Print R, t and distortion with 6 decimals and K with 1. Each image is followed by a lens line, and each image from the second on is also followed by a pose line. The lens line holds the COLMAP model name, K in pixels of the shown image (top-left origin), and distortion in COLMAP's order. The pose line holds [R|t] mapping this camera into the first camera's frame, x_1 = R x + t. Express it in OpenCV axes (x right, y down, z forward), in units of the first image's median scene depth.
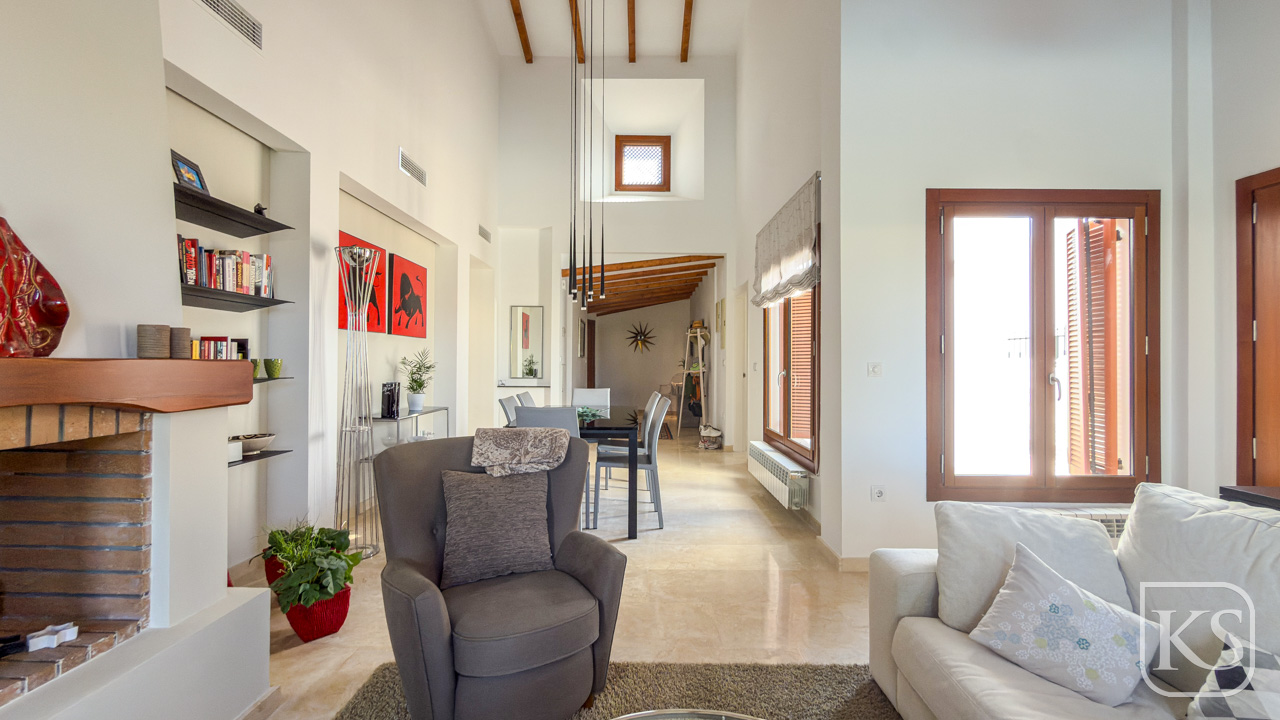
lens RADIAL K [[511.2, 0, 639.9], [0, 511.2, 358.8], [0, 0, 1]] dist [-0.002506, -0.000138]
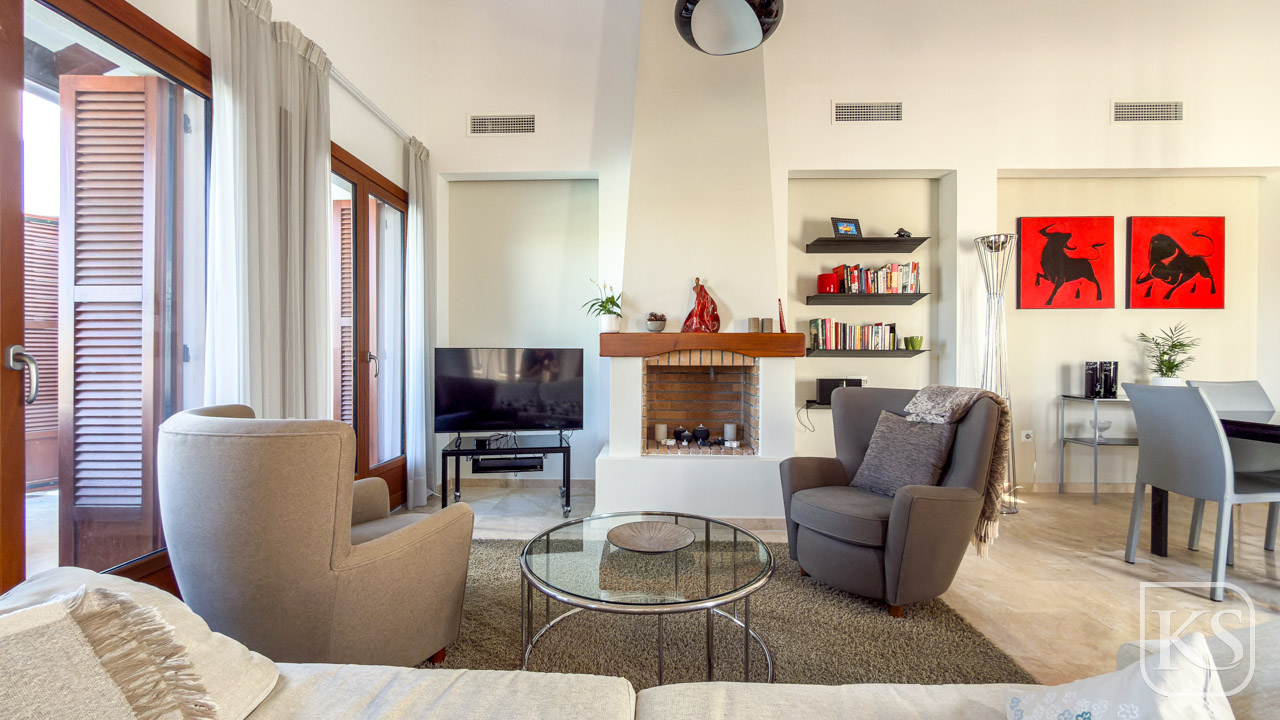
lens RADIAL K [[511.2, 0, 639.9], [0, 511.2, 358.8], [0, 0, 1]] dist [-0.002506, -0.000138]
pose [[-0.027435, -0.005312, -0.999609, 0.560001], [0.003987, 0.999977, -0.005423, 0.053445], [0.999616, -0.004135, -0.027413, 0.241700]]
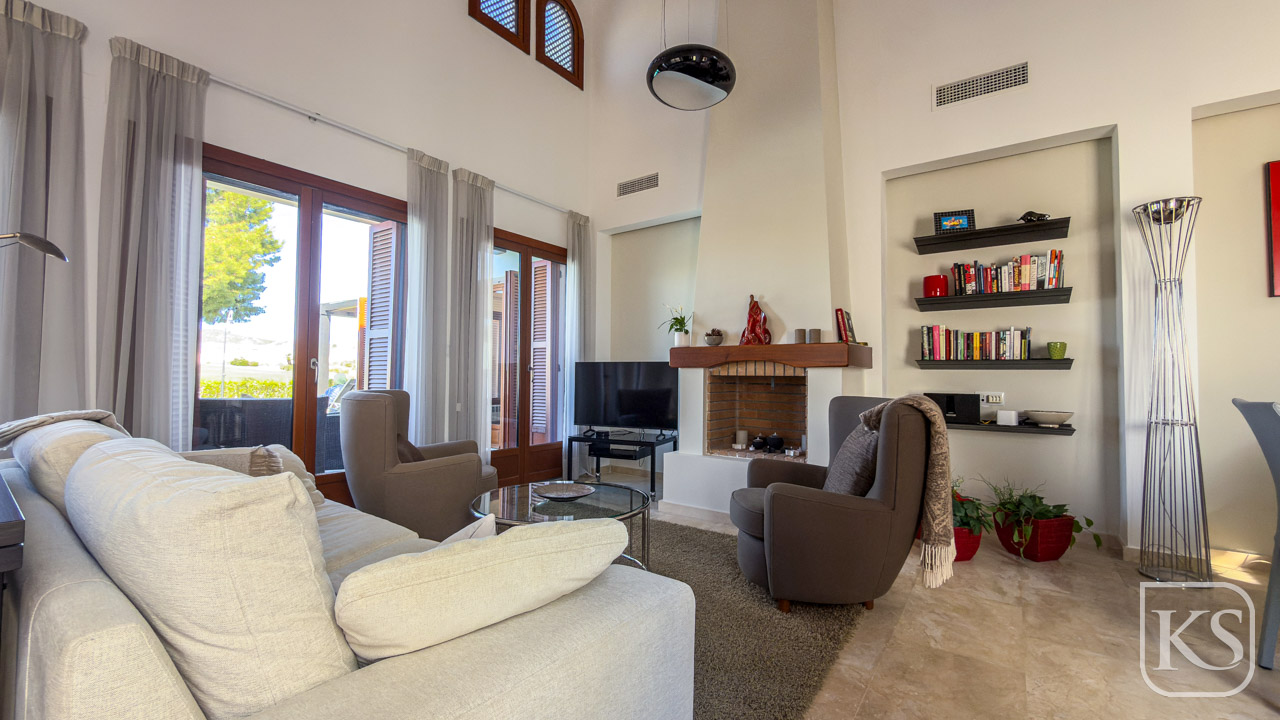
lens RADIAL K [[505.3, 0, 640.0], [0, 505.3, 360.0], [0, 0, 1]] dist [-0.000931, -0.000047]
pose [[-0.581299, -0.038554, -0.812776, 0.564963], [-0.007782, 0.999095, -0.041826, 0.074715], [0.813653, -0.017988, -0.581073, 0.744795]]
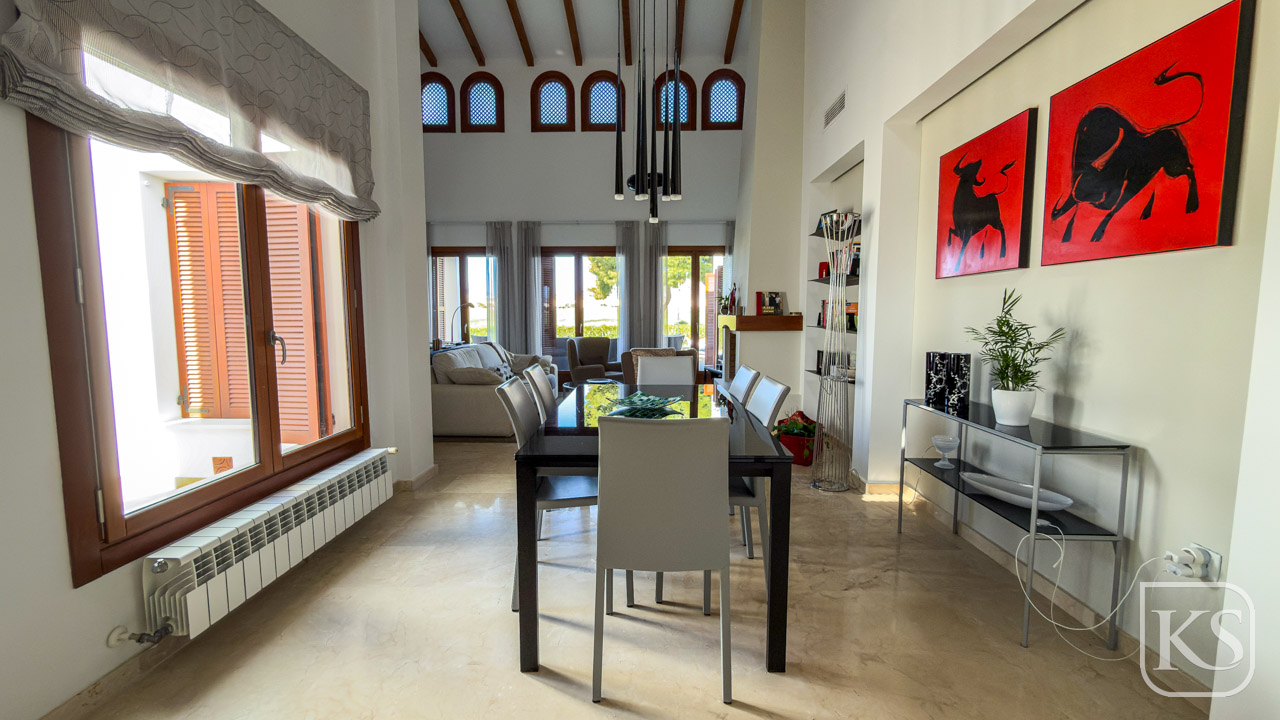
lens RADIAL K [[511.2, 0, 639.9], [0, 511.2, 358.8], [0, 0, 1]] dist [-0.002506, -0.000138]
pose [[-0.999628, -0.022351, 0.015605, -0.143744], [-0.020983, 0.996335, 0.082926, 0.011191], [-0.017401, 0.082568, -0.996434, 2.032469]]
